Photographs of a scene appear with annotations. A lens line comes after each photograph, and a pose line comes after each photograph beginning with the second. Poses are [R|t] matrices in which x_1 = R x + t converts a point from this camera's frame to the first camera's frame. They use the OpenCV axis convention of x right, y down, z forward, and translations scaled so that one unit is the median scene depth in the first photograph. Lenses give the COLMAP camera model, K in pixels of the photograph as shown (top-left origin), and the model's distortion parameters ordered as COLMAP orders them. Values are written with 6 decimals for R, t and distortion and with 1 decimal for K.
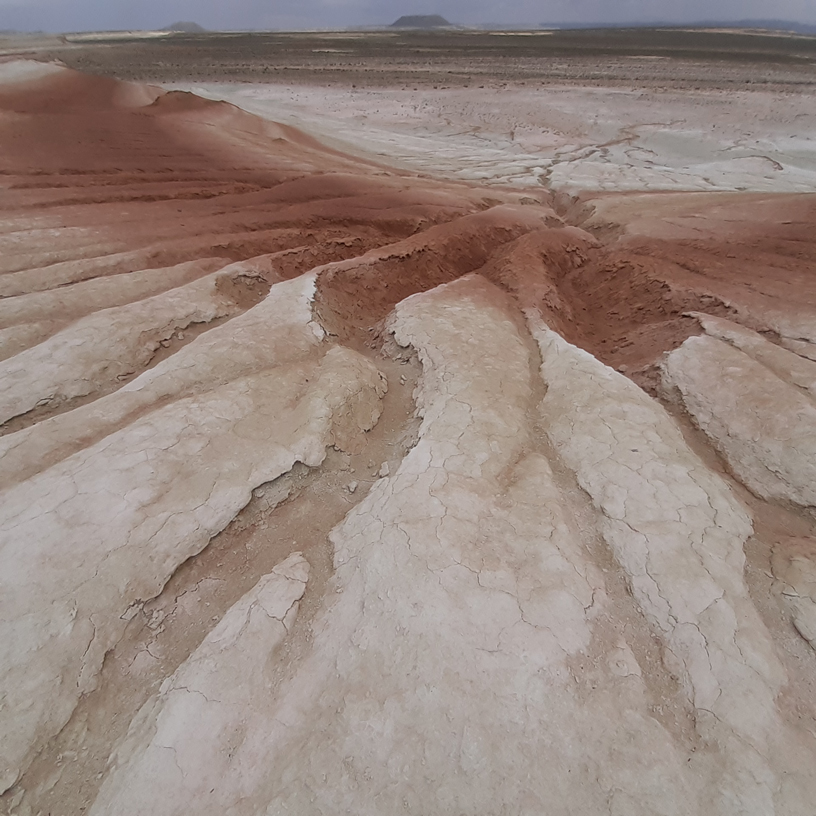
lens RADIAL K [[425.1, 0, 408.0], [0, 425.1, 408.0], [0, 0, 1]] dist [0.006936, -0.011857]
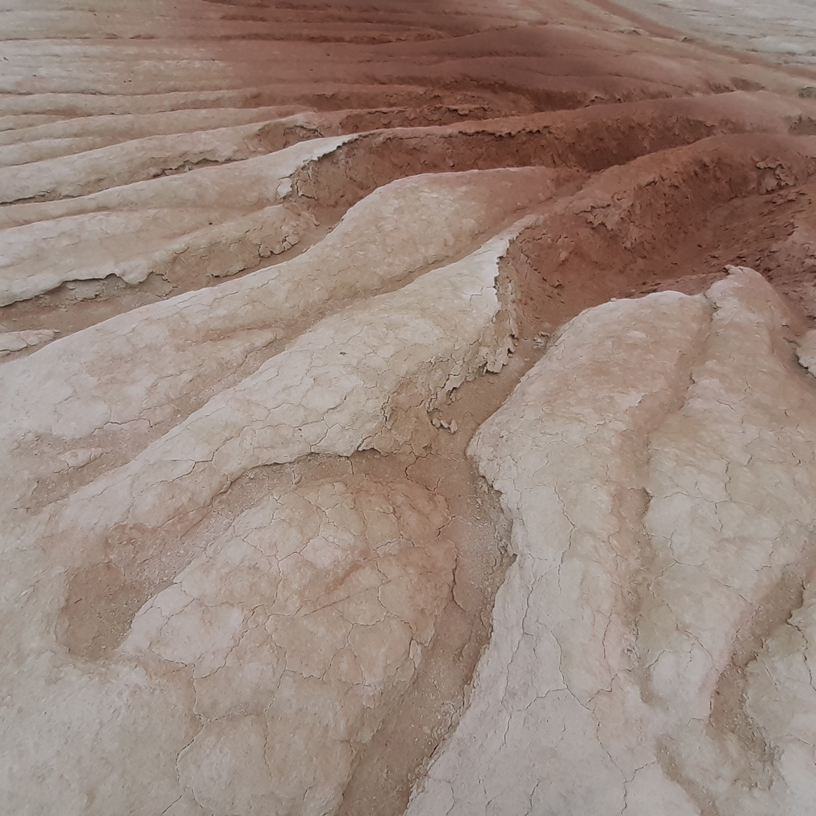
lens RADIAL K [[425.1, 0, 408.0], [0, 425.1, 408.0], [0, 0, 1]] dist [0.006936, -0.011857]
pose [[0.870544, 0.363590, -0.331597, 0.597803], [-0.277555, 0.919229, 0.279250, -0.058001], [0.406346, -0.151063, 0.901145, 0.092513]]
